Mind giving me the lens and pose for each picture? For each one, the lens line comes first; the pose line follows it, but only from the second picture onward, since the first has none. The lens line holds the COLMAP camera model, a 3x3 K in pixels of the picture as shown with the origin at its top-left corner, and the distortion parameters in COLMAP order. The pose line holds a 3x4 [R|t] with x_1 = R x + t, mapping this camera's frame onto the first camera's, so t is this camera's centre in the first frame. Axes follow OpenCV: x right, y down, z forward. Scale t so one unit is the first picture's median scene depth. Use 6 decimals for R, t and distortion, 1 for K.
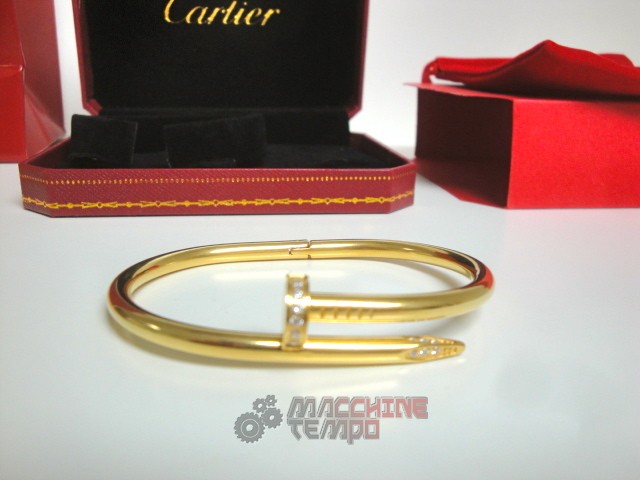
lens RADIAL K [[606.8, 0, 320.0], [0, 606.8, 240.0], [0, 0, 1]] dist [-0.141743, 0.217252]
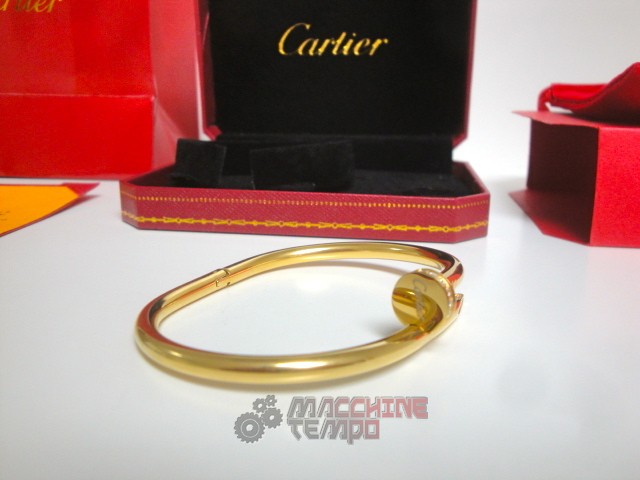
lens RADIAL K [[606.8, 0, 320.0], [0, 606.8, 240.0], [0, 0, 1]] dist [-0.141743, 0.217252]
pose [[0.958602, 0.054100, -0.279561, 0.180943], [-0.066586, 0.997154, -0.035351, -0.000594], [0.276853, 0.052503, 0.959477, 0.007243]]
